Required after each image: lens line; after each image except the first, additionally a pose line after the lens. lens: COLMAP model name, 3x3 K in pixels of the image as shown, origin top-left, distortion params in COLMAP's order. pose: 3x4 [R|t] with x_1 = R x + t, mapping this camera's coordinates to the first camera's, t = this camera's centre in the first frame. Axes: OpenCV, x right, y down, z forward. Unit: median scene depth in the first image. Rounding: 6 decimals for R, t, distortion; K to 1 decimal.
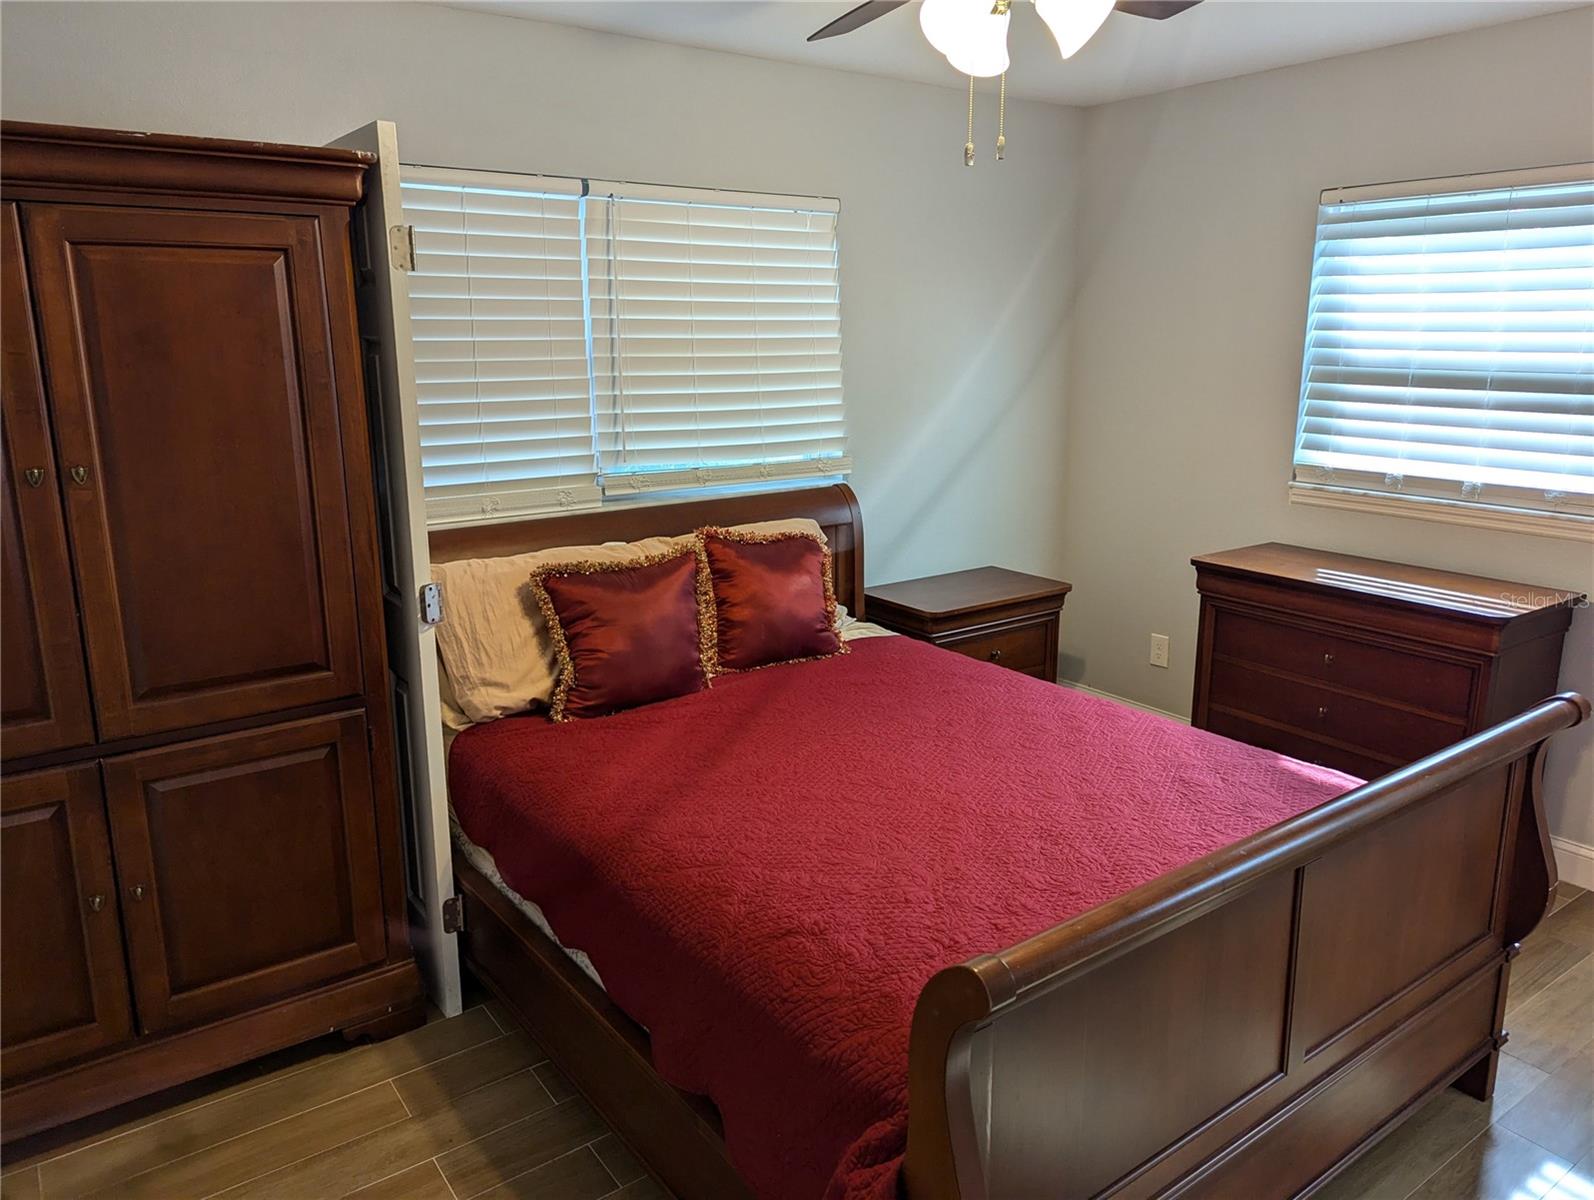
lens RADIAL K [[1137.8, 0, 800.7], [0, 1137.8, 591.2], [0, 0, 1]] dist [0.046925, -0.044646]
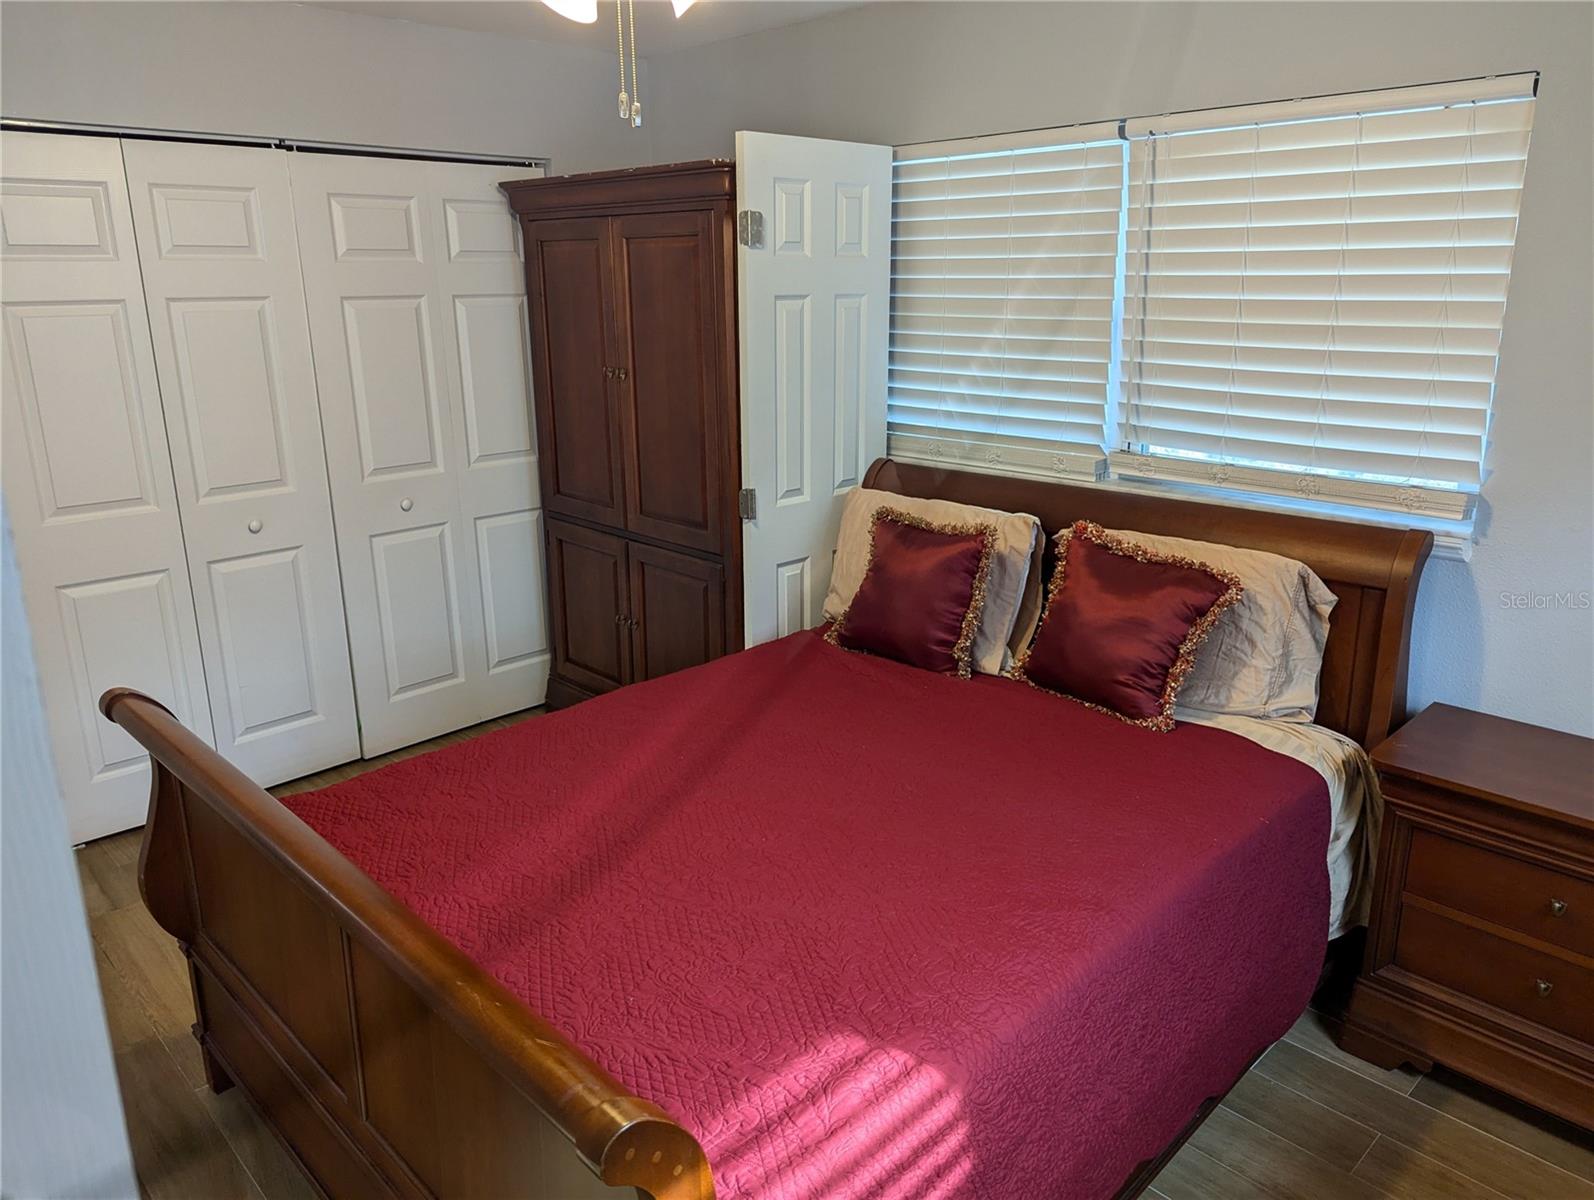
lens RADIAL K [[1137.8, 0, 796.6], [0, 1137.8, 586.9], [0, 0, 1]] dist [0.046925, -0.044646]
pose [[0.130826, 0.266564, -0.954897, 0.975558], [-0.214972, 0.947887, 0.235155, -0.222946], [0.967818, 0.174512, 0.181312, 0.861790]]
